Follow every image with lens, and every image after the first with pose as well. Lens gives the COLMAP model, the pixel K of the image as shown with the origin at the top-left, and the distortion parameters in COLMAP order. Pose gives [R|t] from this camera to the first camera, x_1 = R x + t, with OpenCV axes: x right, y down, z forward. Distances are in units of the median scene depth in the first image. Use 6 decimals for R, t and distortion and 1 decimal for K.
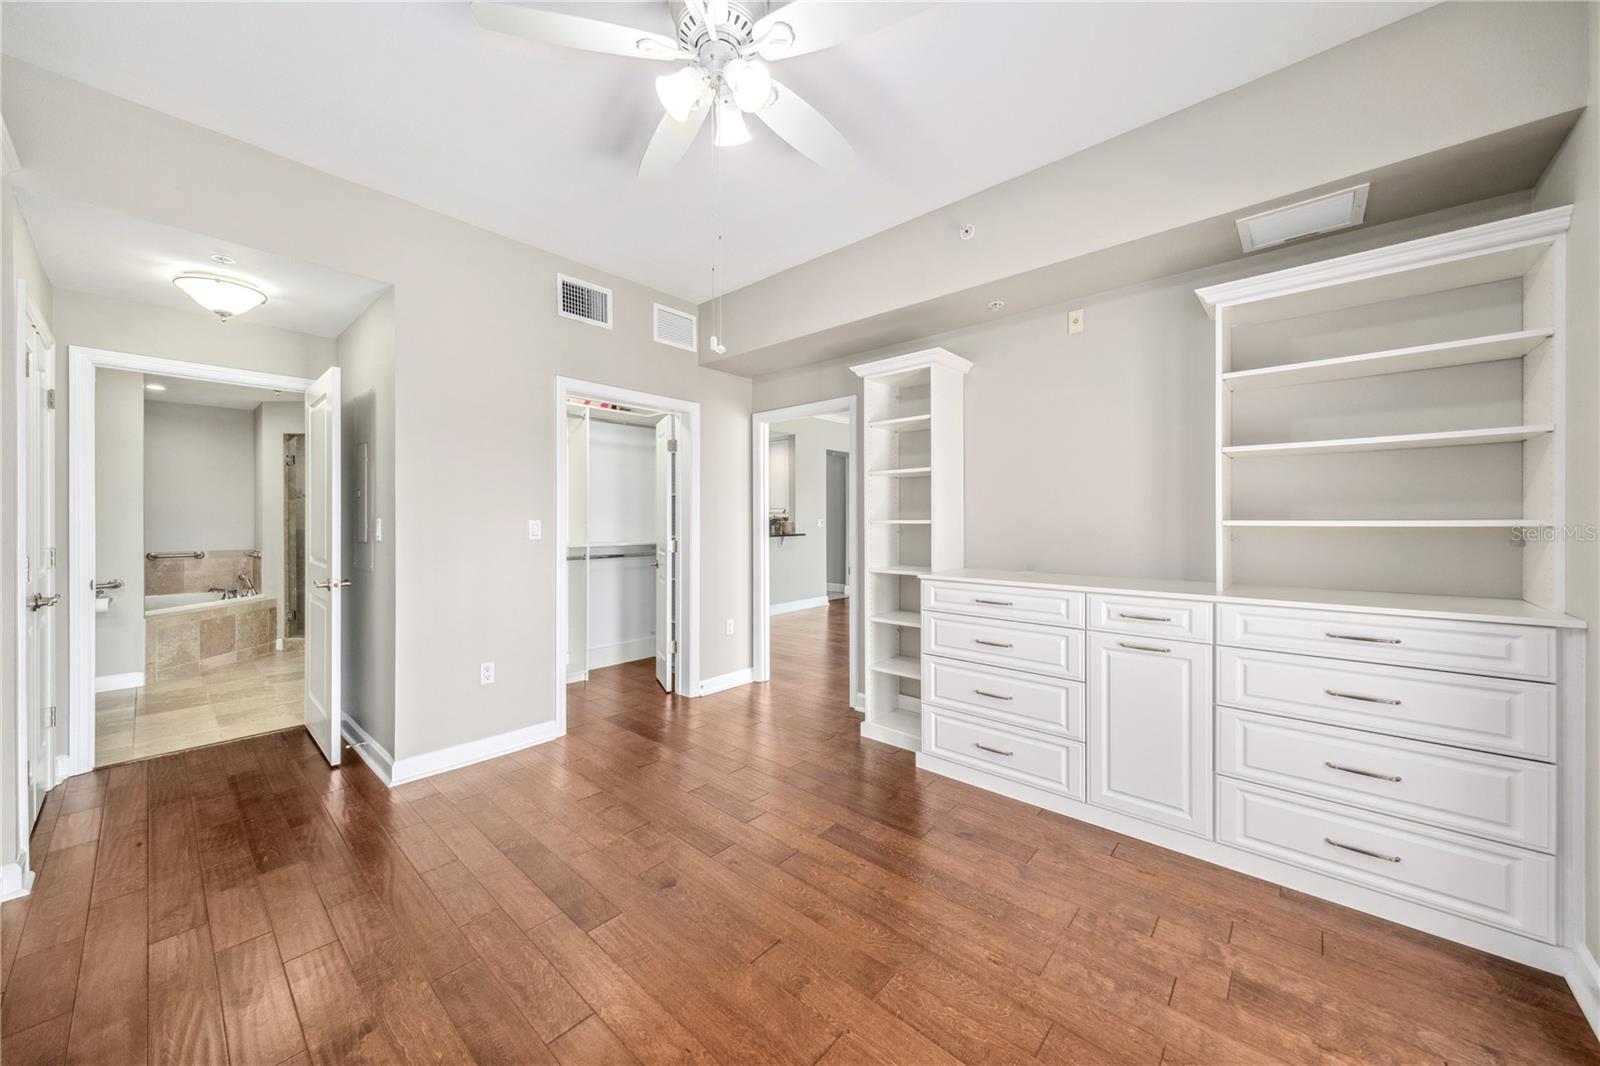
lens RADIAL K [[572.0, 0, 800.7], [0, 572.0, 524.0], [0, 0, 1]] dist [0.005038, -0.000009]
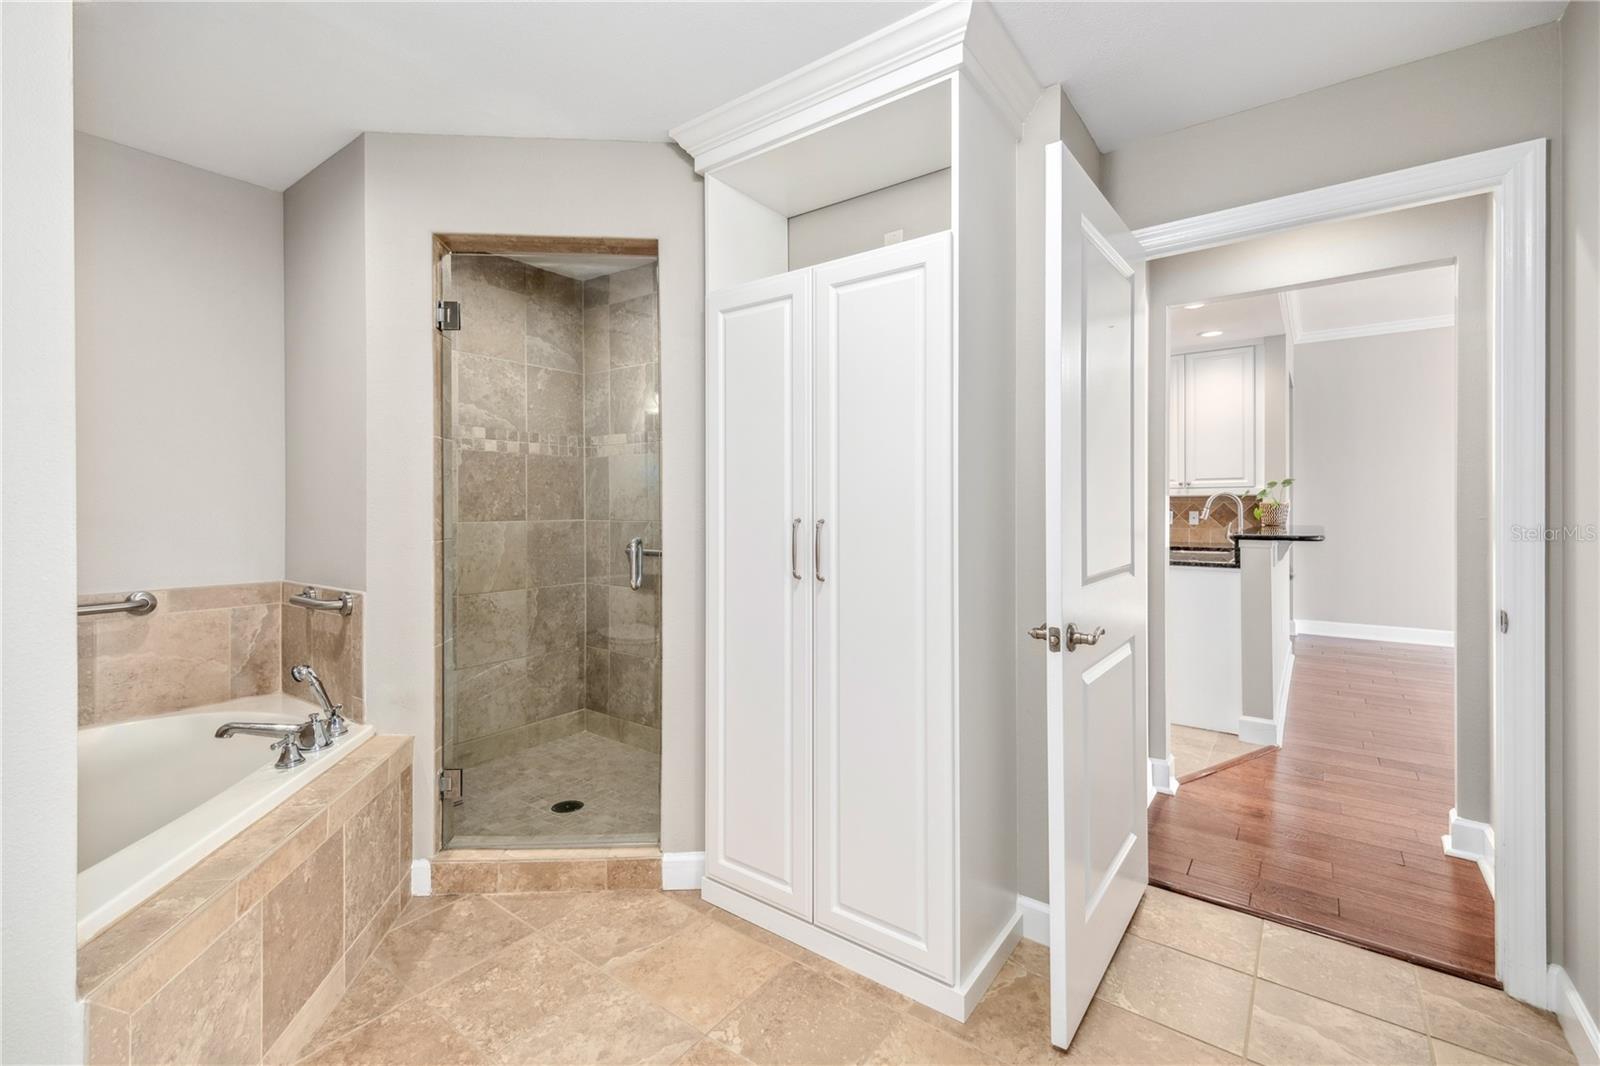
lens RADIAL K [[675.0, 0, 799.2], [0, 675.0, 518.2], [0, 0, 1]] dist [0.001077, 0.000063]
pose [[0.996198, -0.002280, 0.087088, -0.765611], [0.002247, 0.999997, 0.000485, 0.005642], [-0.087088, -0.000288, 0.996201, 0.630627]]
